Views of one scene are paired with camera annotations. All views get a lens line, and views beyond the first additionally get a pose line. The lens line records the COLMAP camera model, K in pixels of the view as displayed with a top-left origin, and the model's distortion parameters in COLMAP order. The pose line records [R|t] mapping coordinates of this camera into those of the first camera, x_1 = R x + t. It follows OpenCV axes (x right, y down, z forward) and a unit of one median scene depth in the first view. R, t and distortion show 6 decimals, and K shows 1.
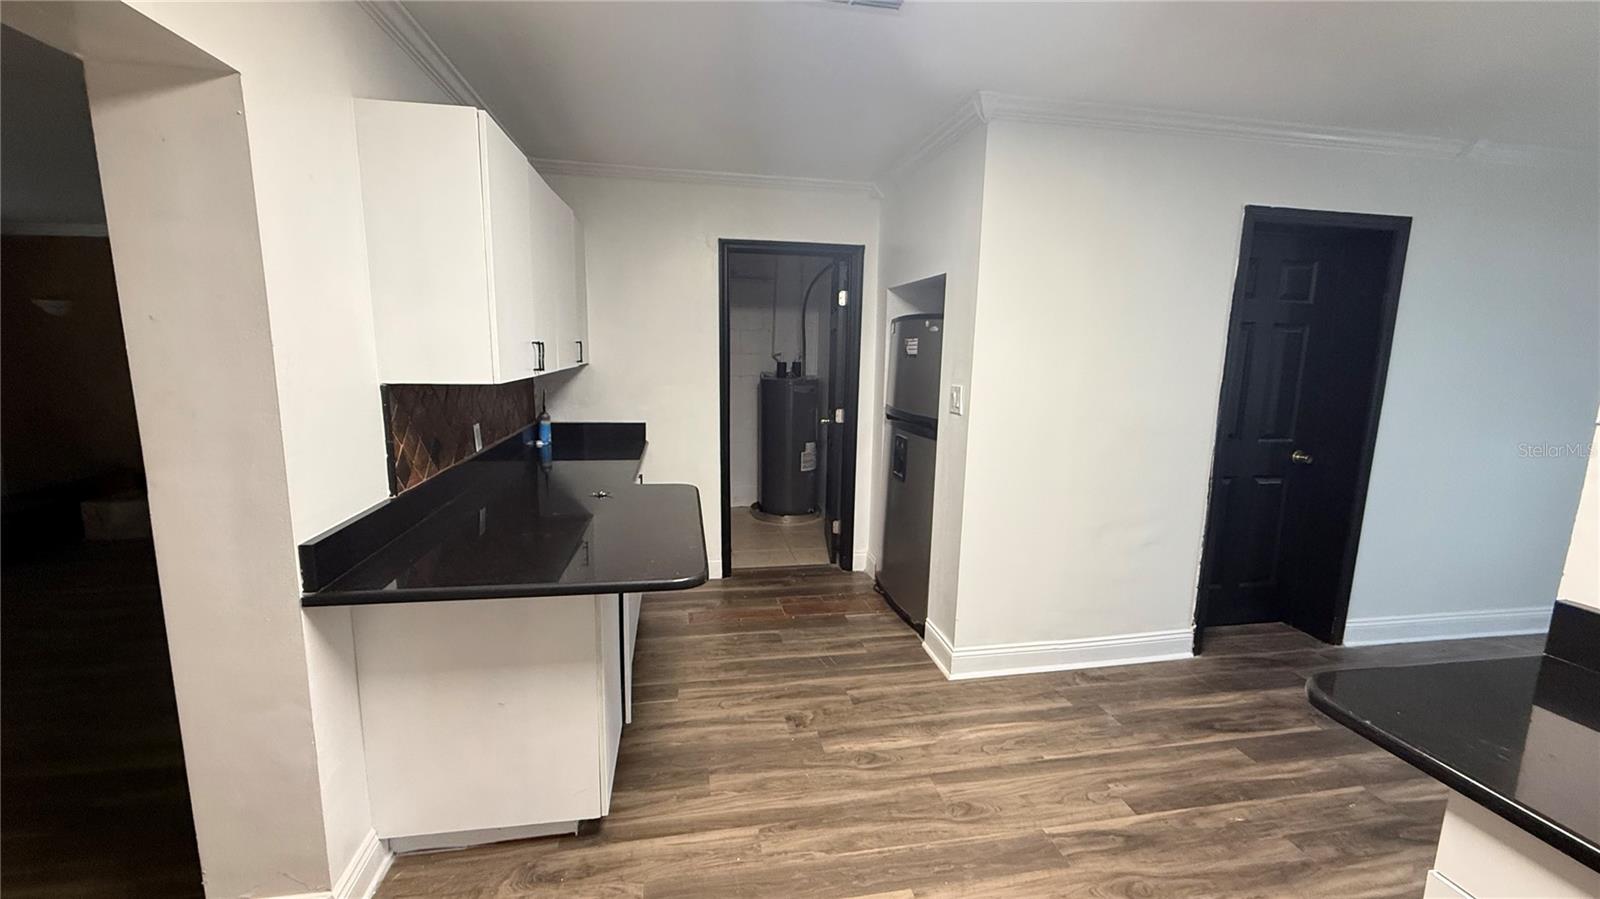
lens RADIAL K [[638.9, 0, 798.2], [0, 638.9, 450.8], [0, 0, 1]] dist [0.000174, -0.000154]
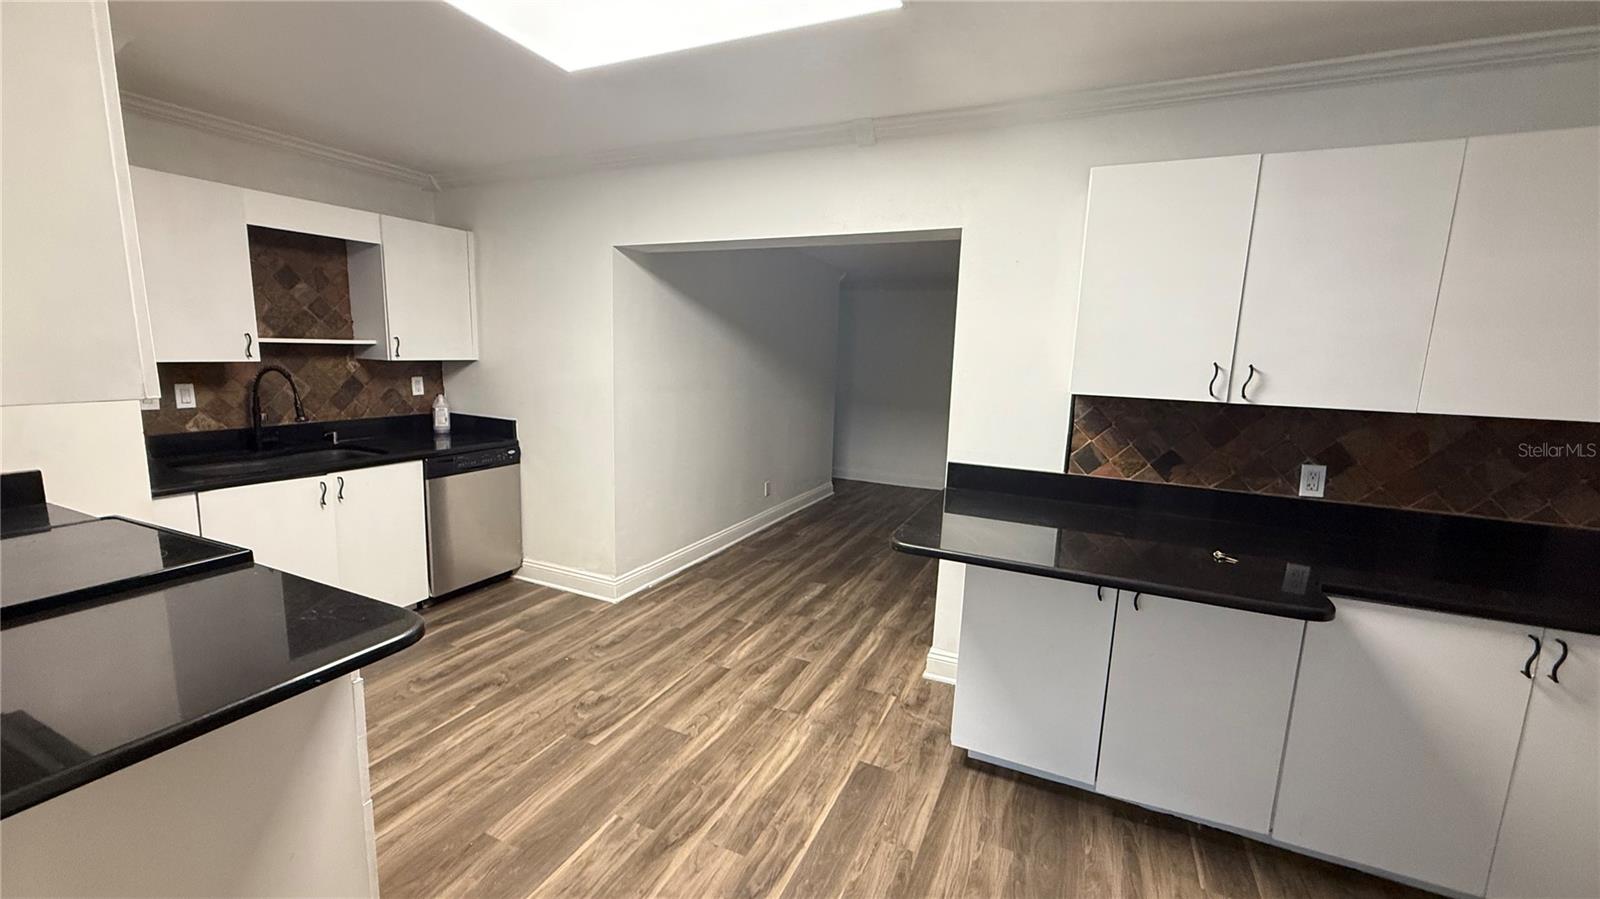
lens RADIAL K [[638.9, 0, 798.2], [0, 638.9, 450.8], [0, 0, 1]] dist [0.000174, -0.000154]
pose [[-0.568441, 0.096058, -0.817097, 0.796800], [-0.178320, 0.955167, 0.236344, -0.192428], [0.803167, 0.280052, -0.525827, 1.240888]]
